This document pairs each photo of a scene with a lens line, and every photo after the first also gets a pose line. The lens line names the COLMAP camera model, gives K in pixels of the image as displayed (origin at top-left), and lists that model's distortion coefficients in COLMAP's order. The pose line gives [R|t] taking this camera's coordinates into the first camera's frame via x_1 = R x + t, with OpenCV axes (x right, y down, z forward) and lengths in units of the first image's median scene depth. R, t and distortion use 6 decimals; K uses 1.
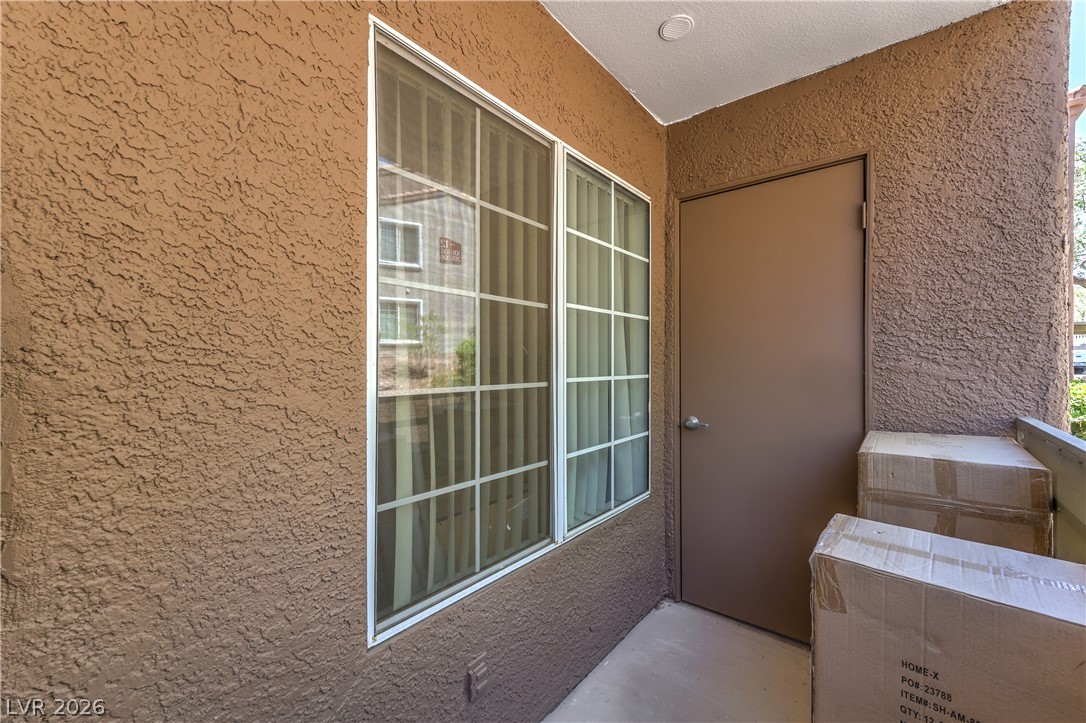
lens RADIAL K [[442.9, 0, 548.6], [0, 442.9, 367.4], [0, 0, 1]] dist [-0.000814, 0.000539]
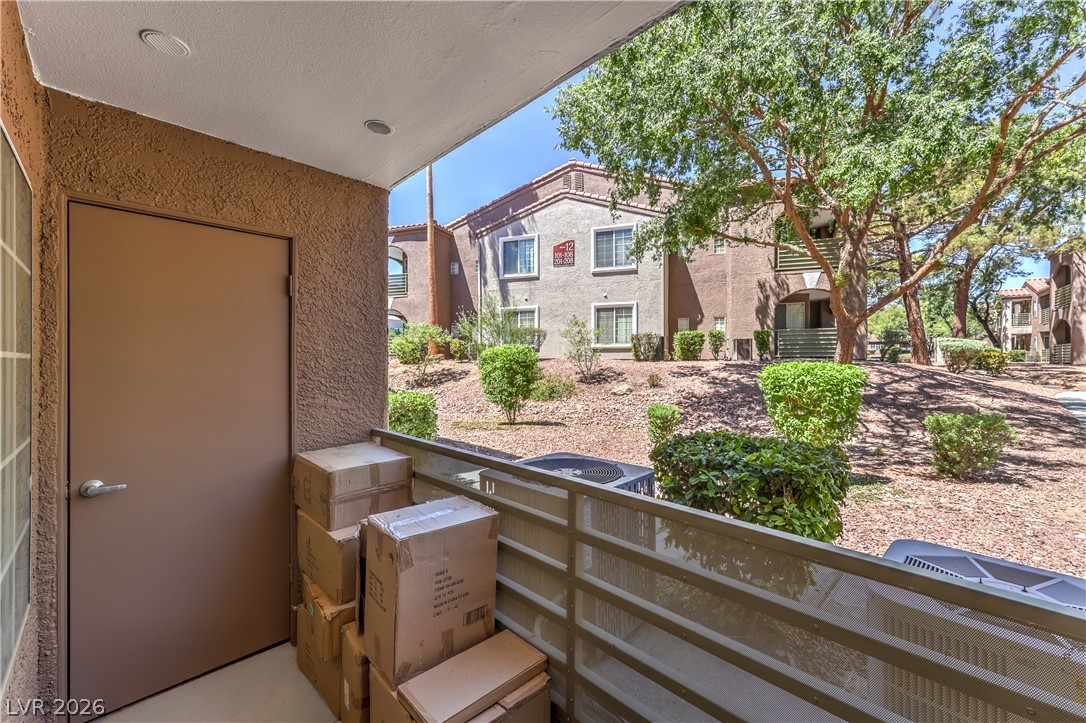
lens RADIAL K [[442.9, 0, 552.3], [0, 442.9, 359.5], [0, 0, 1]] dist [-0.000814, 0.000539]
pose [[0.069352, 0.005085, 0.997579, -0.510974], [0.004701, 0.999974, -0.005424, -0.121056], [-0.997581, 0.005066, 0.069326, 0.163203]]
